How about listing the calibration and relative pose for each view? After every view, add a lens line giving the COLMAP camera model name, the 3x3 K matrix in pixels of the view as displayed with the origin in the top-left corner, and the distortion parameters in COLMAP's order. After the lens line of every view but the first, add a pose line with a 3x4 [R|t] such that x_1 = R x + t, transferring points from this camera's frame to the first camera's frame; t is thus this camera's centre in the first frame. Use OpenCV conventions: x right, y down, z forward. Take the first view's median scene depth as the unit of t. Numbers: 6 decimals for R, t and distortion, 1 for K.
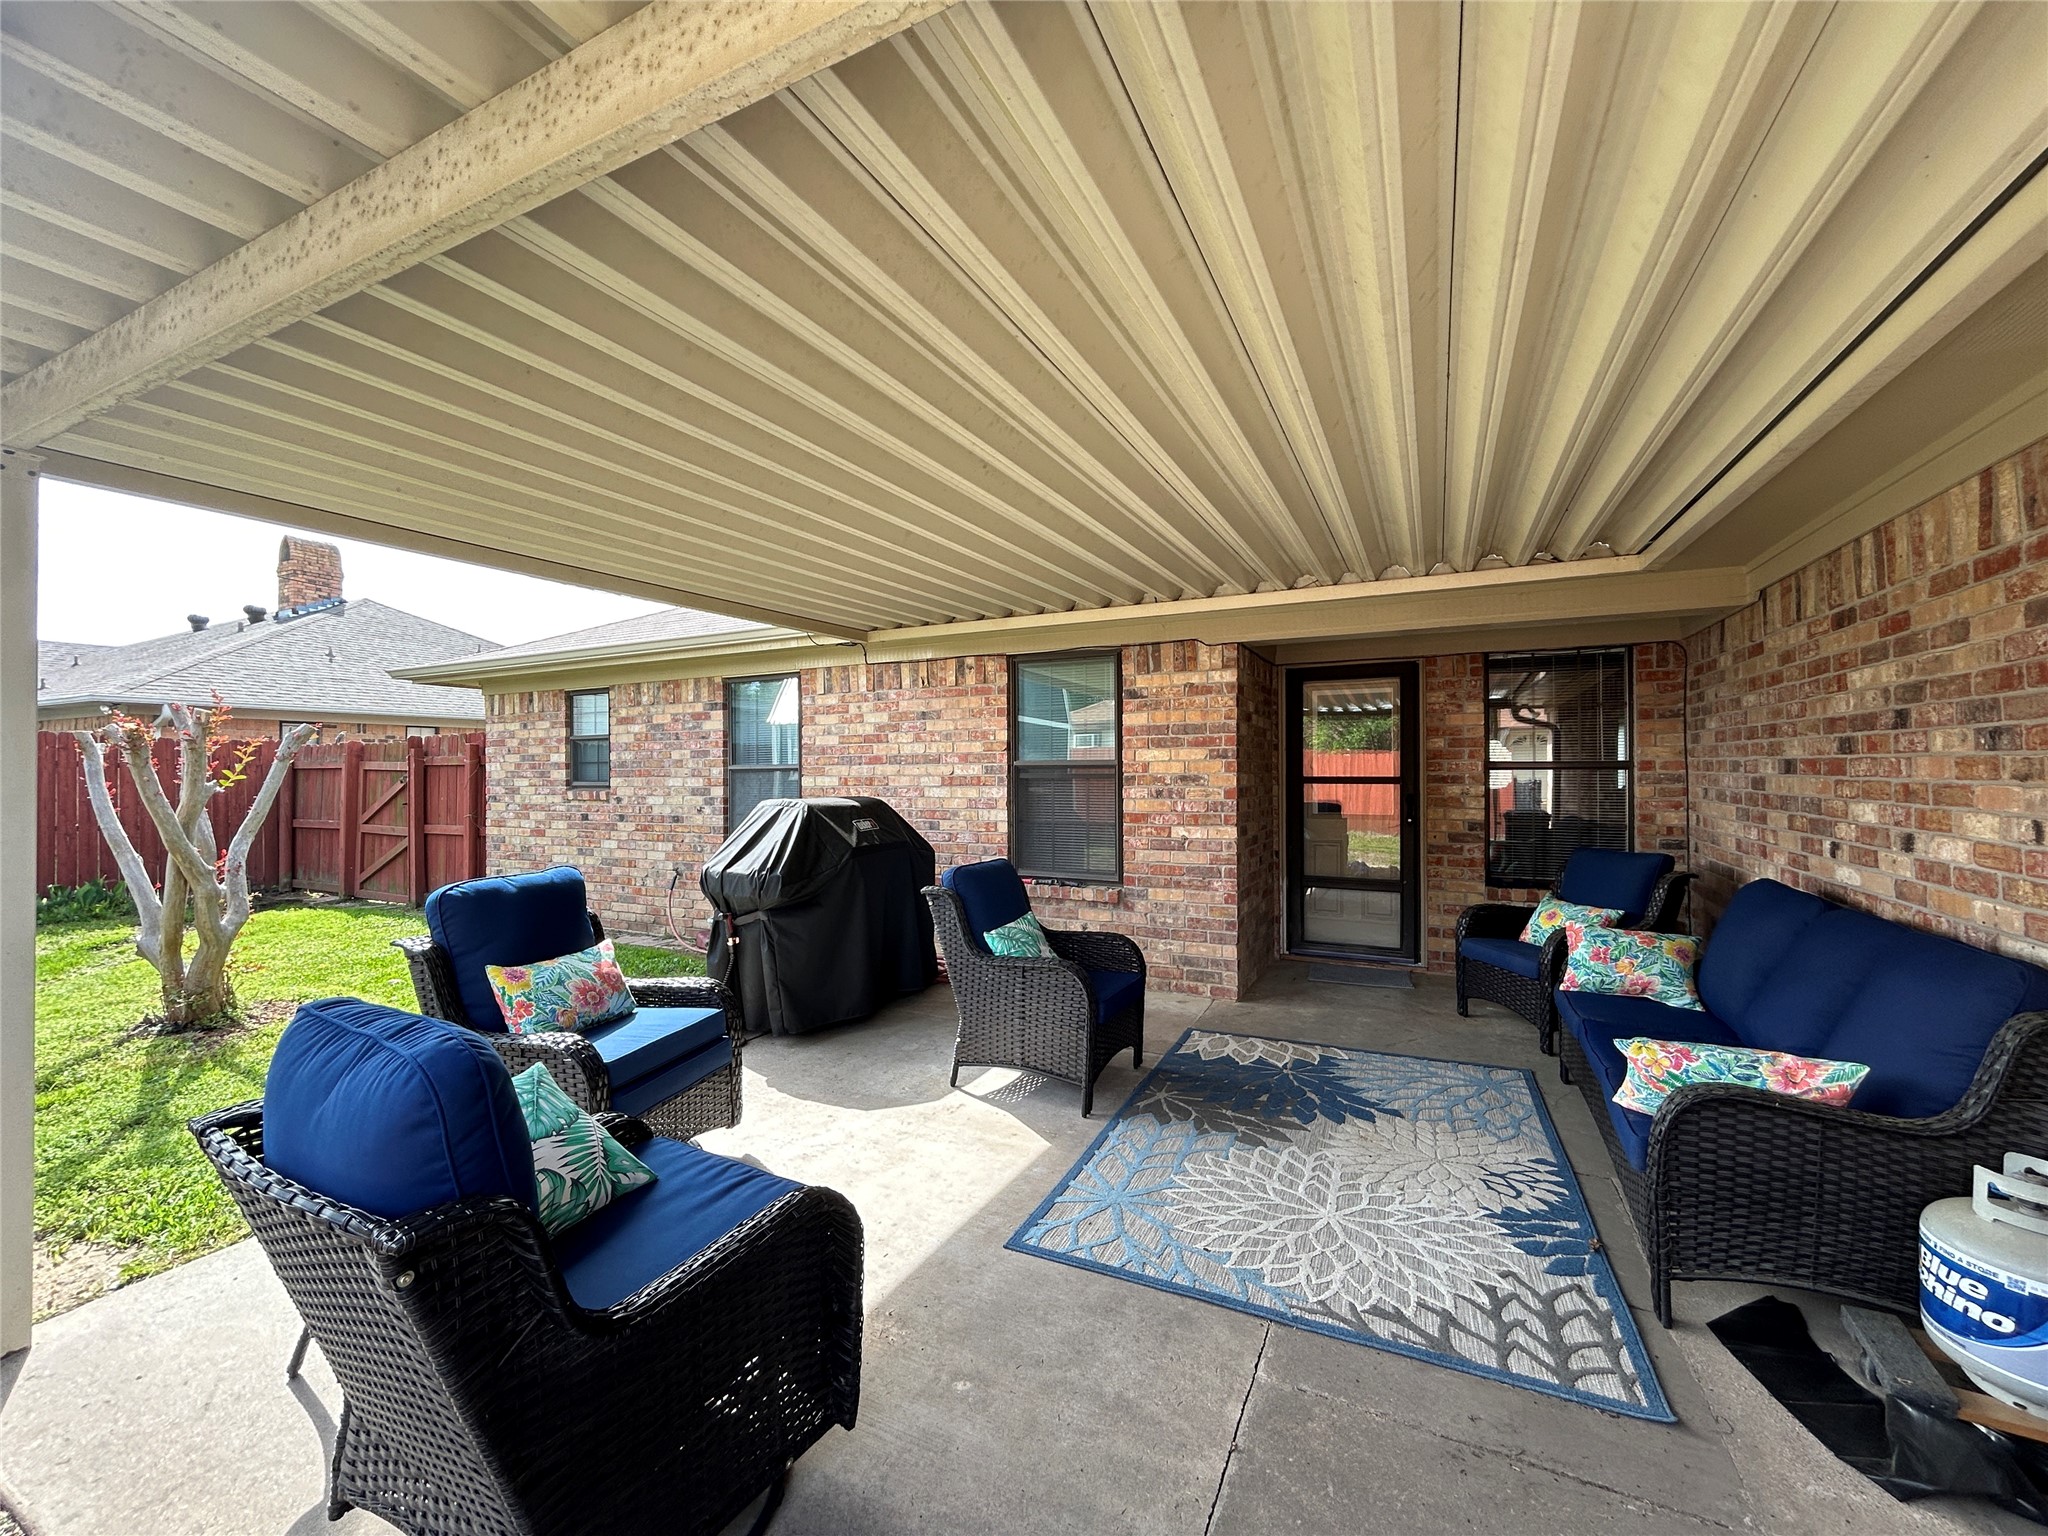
lens RADIAL K [[824.3, 0, 1024.0], [0, 824.3, 768.0], [0, 0, 1]] dist [0.017216, 0.000037]
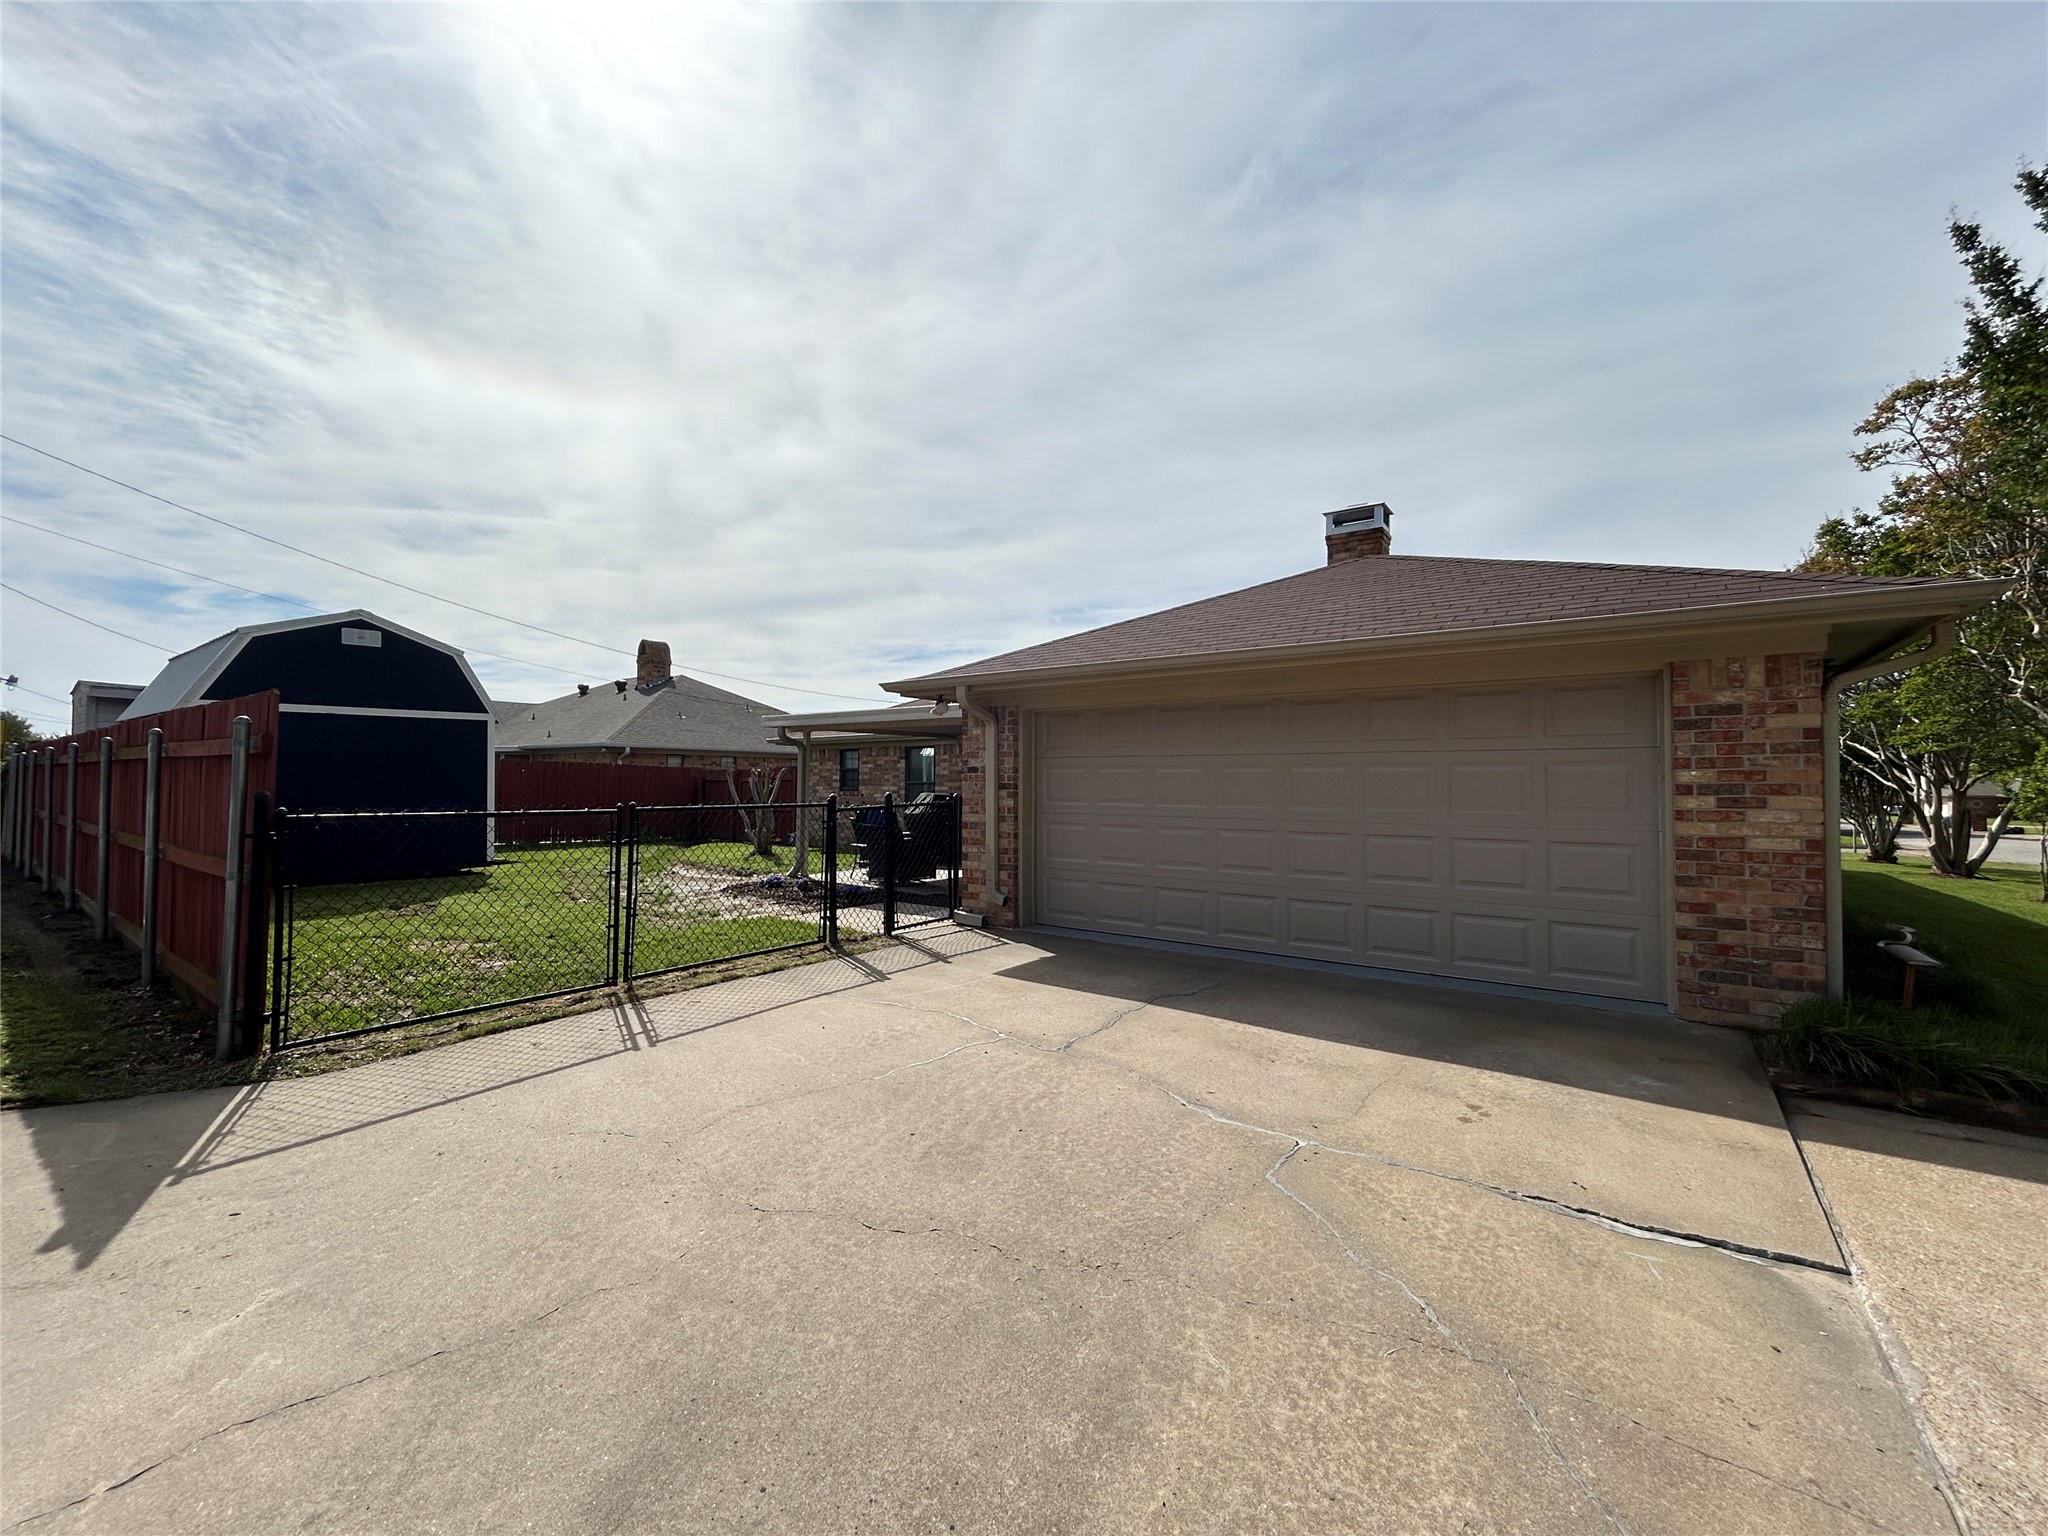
lens RADIAL K [[824.3, 0, 1024.0], [0, 824.3, 768.0], [0, 0, 1]] dist [0.017216, 0.000037]
pose [[0.986468, 0.006457, -0.163824, 0.383160], [-0.009414, 0.999806, -0.017276, -0.003738], [0.163681, 0.018584, 0.986338, -1.343355]]
